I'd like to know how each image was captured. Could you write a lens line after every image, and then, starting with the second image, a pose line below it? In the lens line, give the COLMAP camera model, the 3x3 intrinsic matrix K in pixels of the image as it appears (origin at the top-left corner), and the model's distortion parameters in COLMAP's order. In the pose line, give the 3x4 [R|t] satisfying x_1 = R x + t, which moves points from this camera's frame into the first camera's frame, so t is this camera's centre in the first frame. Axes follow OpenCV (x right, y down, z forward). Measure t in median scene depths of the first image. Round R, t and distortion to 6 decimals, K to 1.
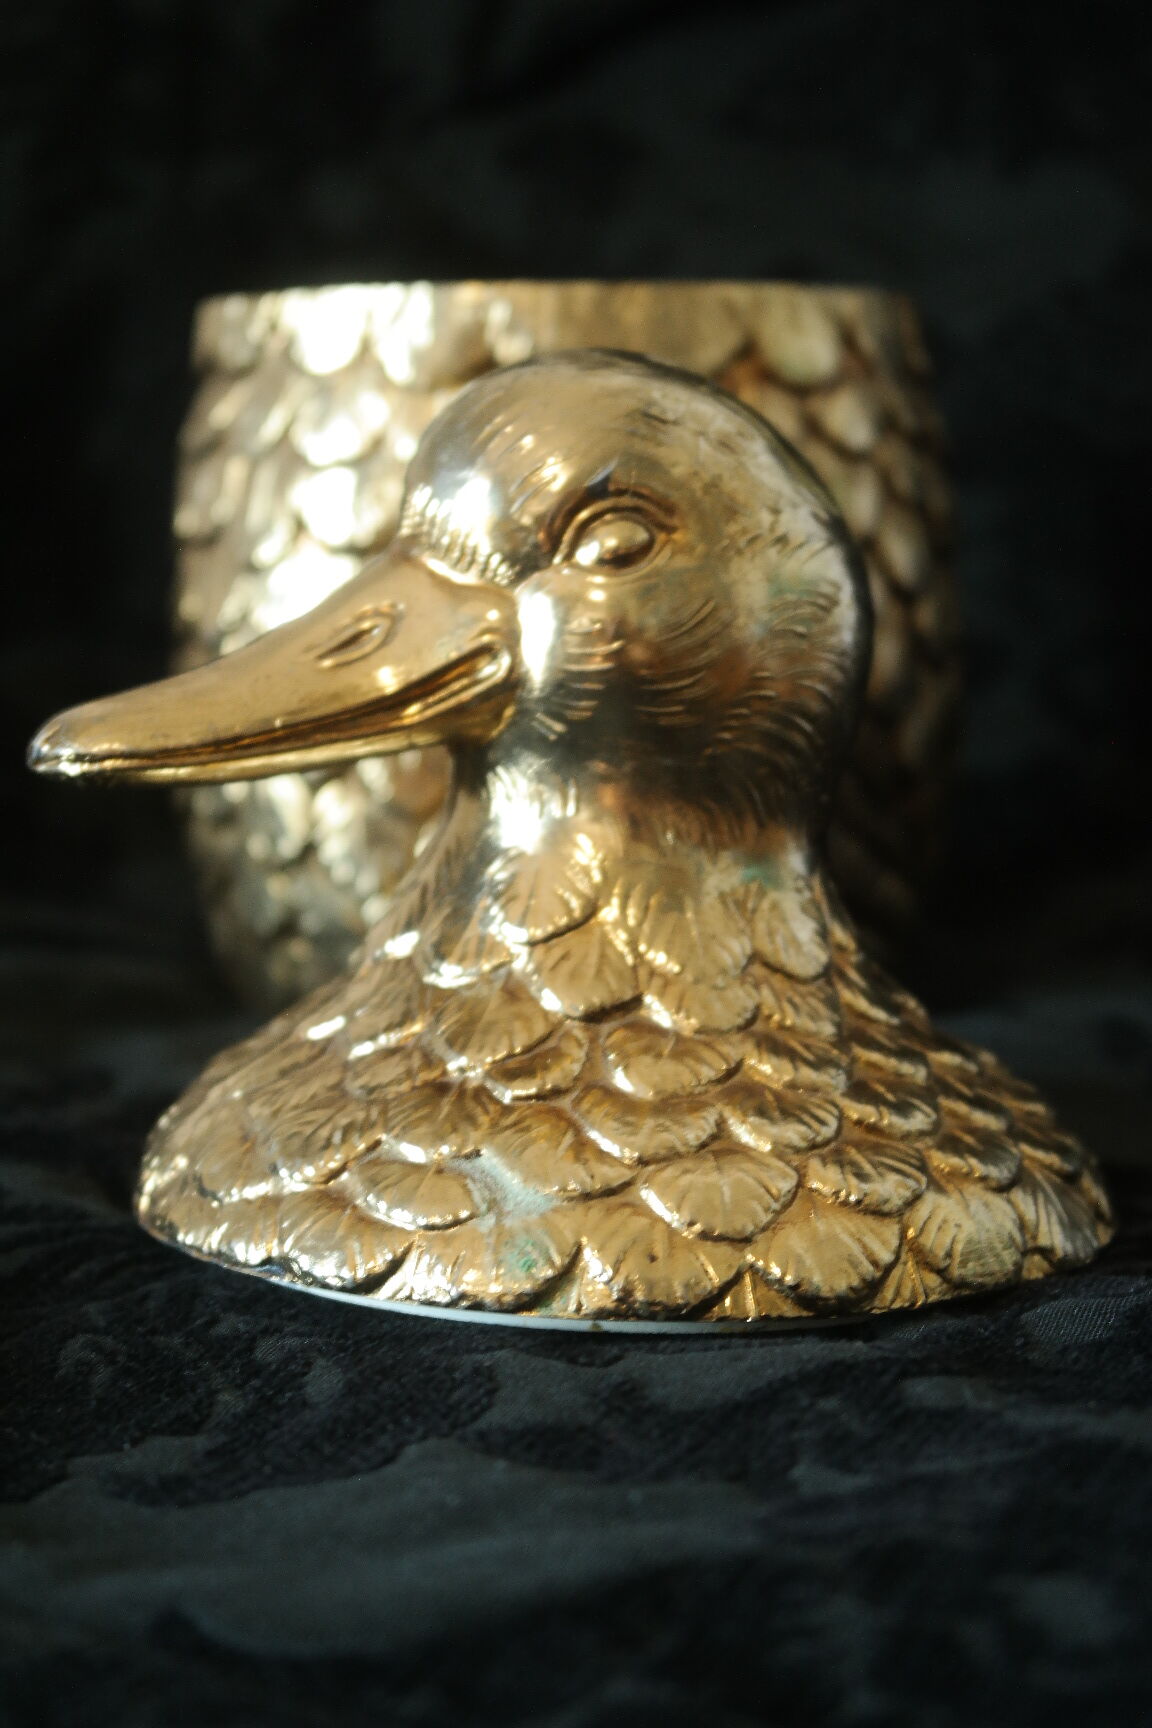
lens RADIAL K [[2493.3, 0, 576.0], [0, 2493.3, 864.0], [0, 0, 1]] dist [-0.071850, 0.088162]
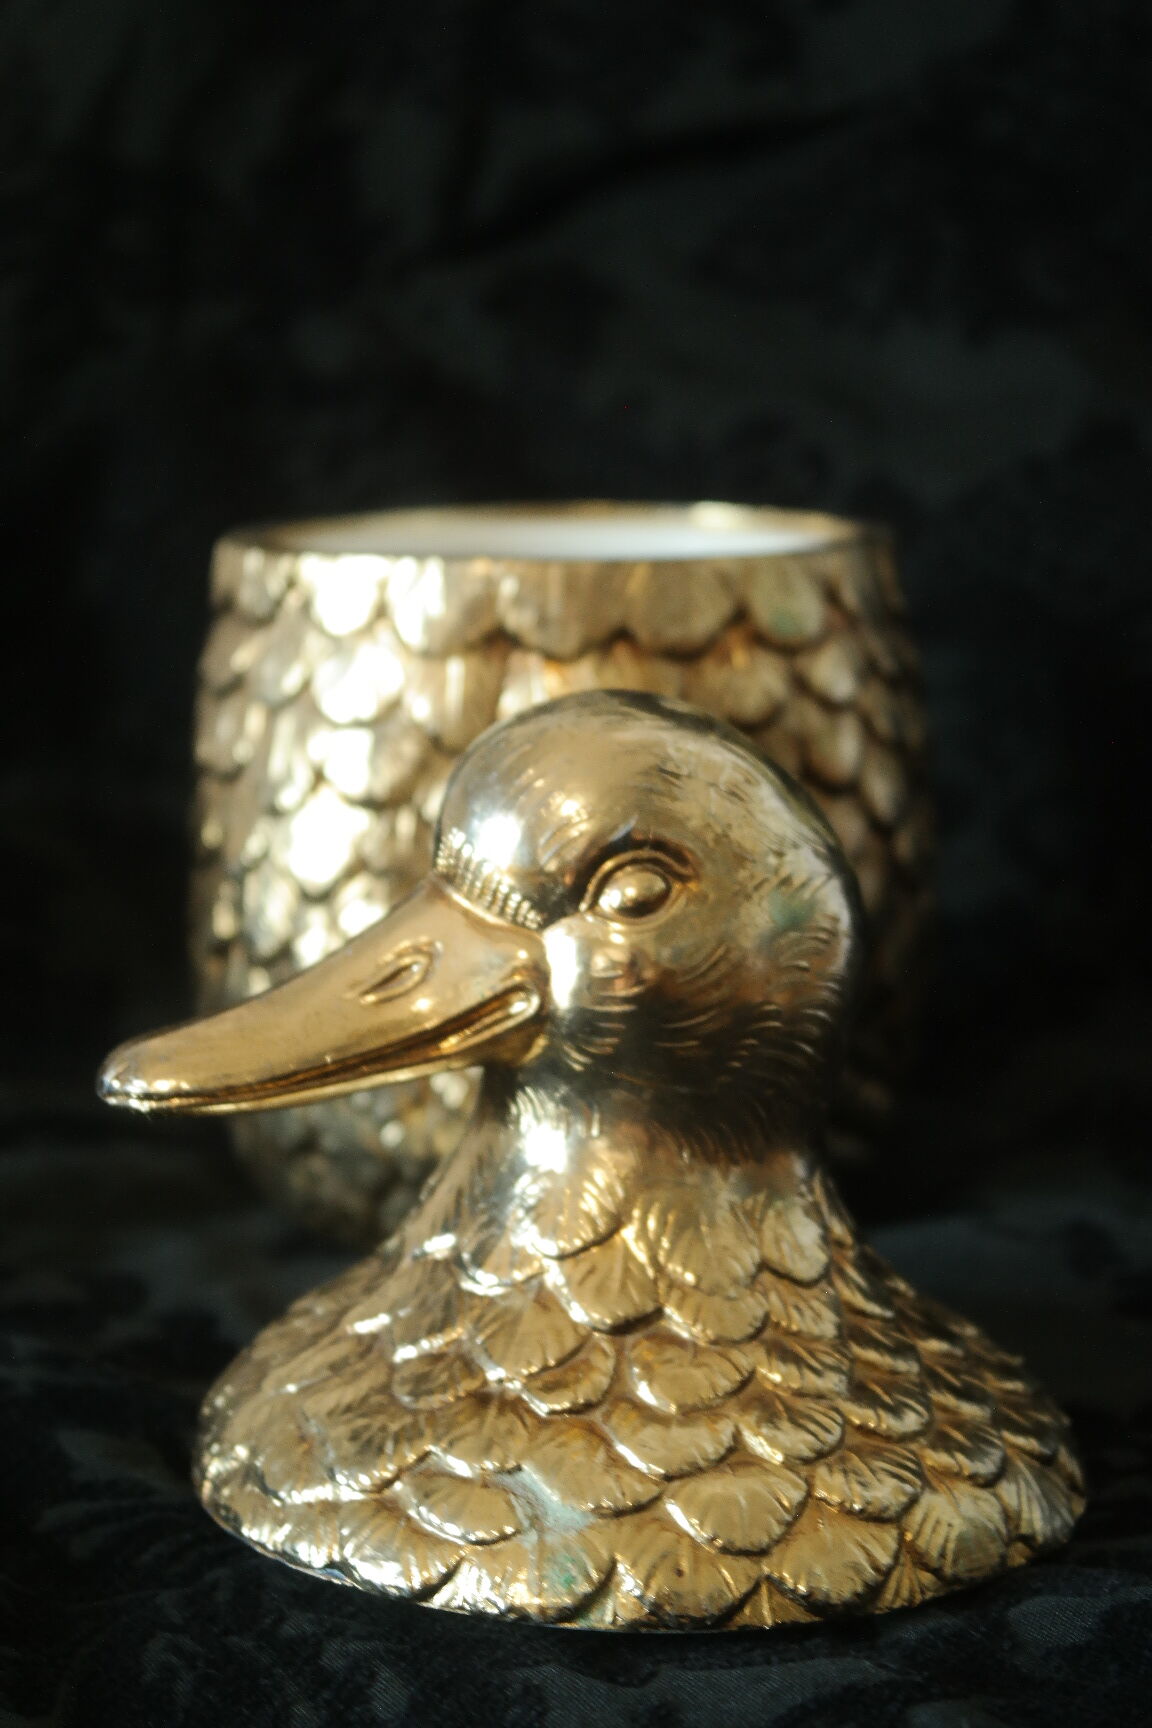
lens RADIAL K [[2493.3, 0, 576.0], [0, 2493.3, 864.0], [0, 0, 1]] dist [-0.071850, 0.088162]
pose [[0.999758, -0.005385, 0.021323, -0.033867], [0.005124, 0.999911, 0.012291, -0.155897], [-0.021387, -0.012179, 0.999697, -0.096432]]
